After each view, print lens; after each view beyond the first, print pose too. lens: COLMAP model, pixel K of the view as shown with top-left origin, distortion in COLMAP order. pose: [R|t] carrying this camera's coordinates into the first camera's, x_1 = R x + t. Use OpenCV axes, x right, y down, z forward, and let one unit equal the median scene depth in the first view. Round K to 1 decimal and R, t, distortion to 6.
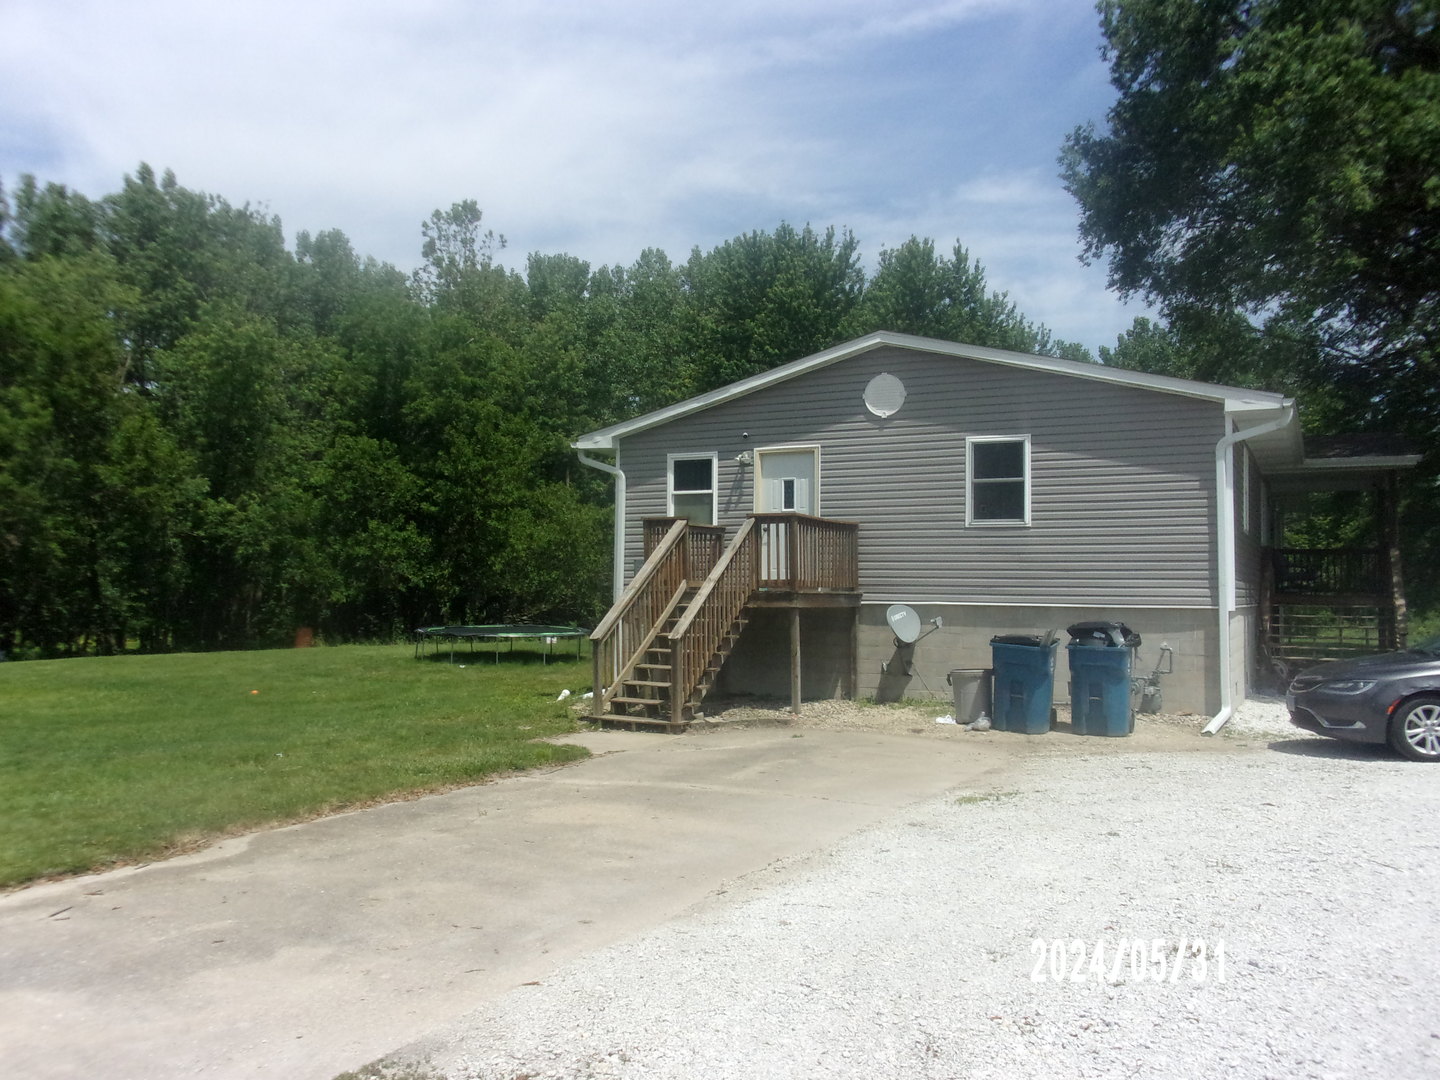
lens RADIAL K [[1101.5, 0, 720.0], [0, 1101.5, 540.0], [0, 0, 1]] dist [0.047967, -0.000293]
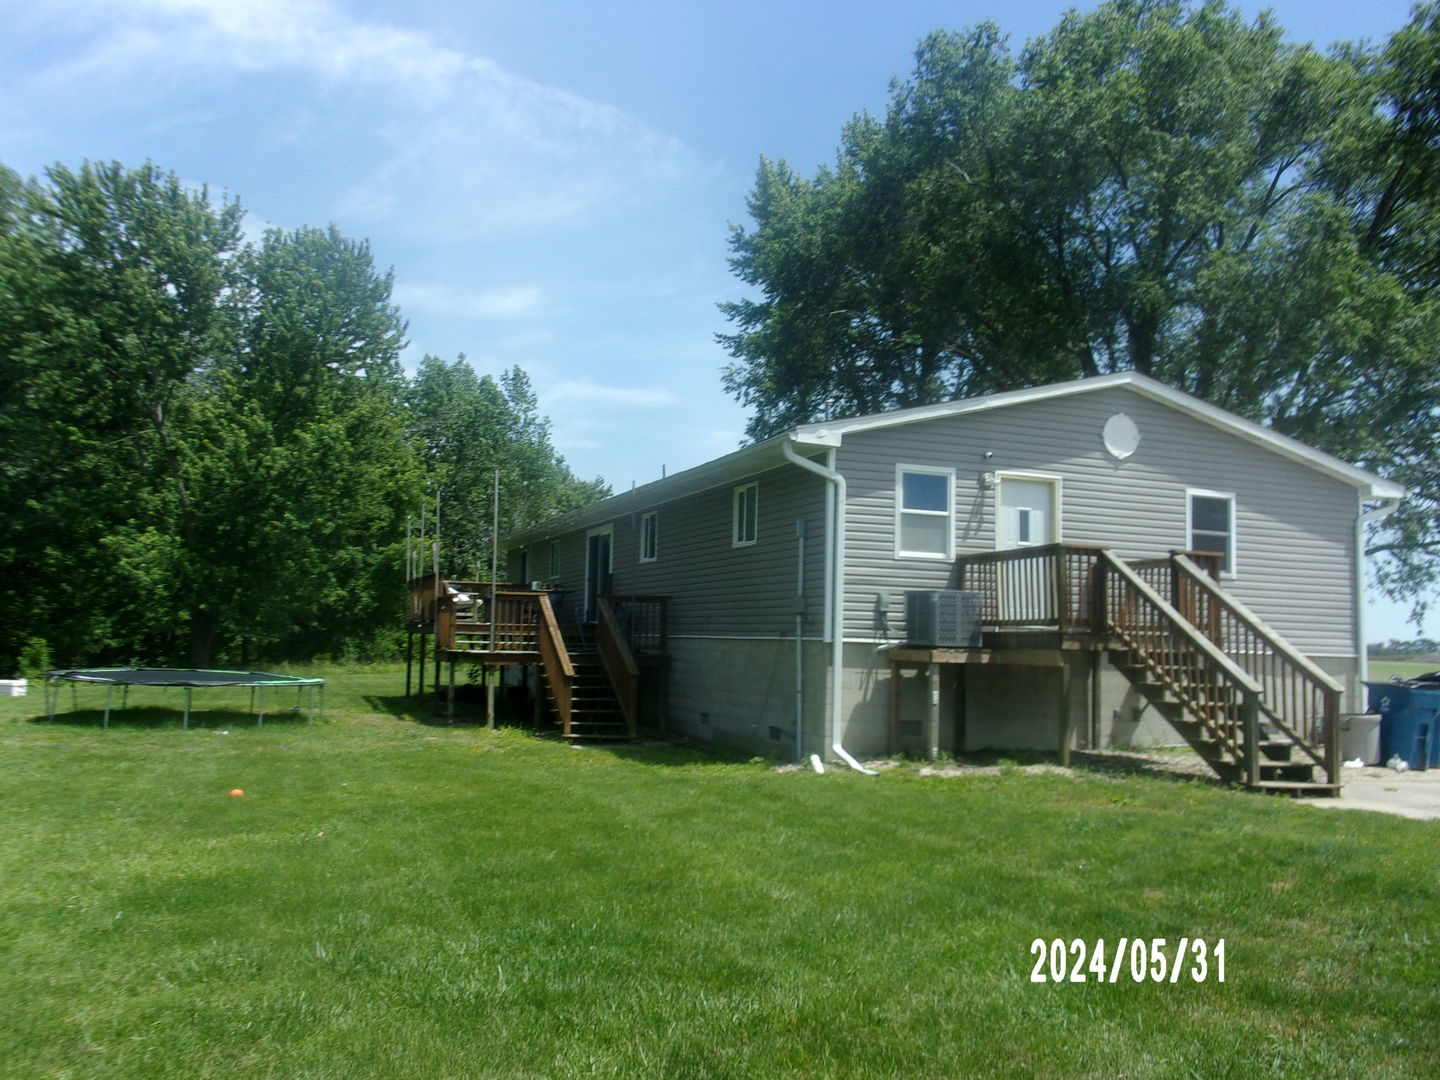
lens RADIAL K [[1101.5, 0, 720.0], [0, 1101.5, 540.0], [0, 0, 1]] dist [0.047967, -0.000293]
pose [[0.708180, 0.080917, 0.701380, -0.745812], [-0.056177, 0.996719, -0.058268, 0.037012], [-0.703793, 0.001863, 0.710402, 0.517031]]
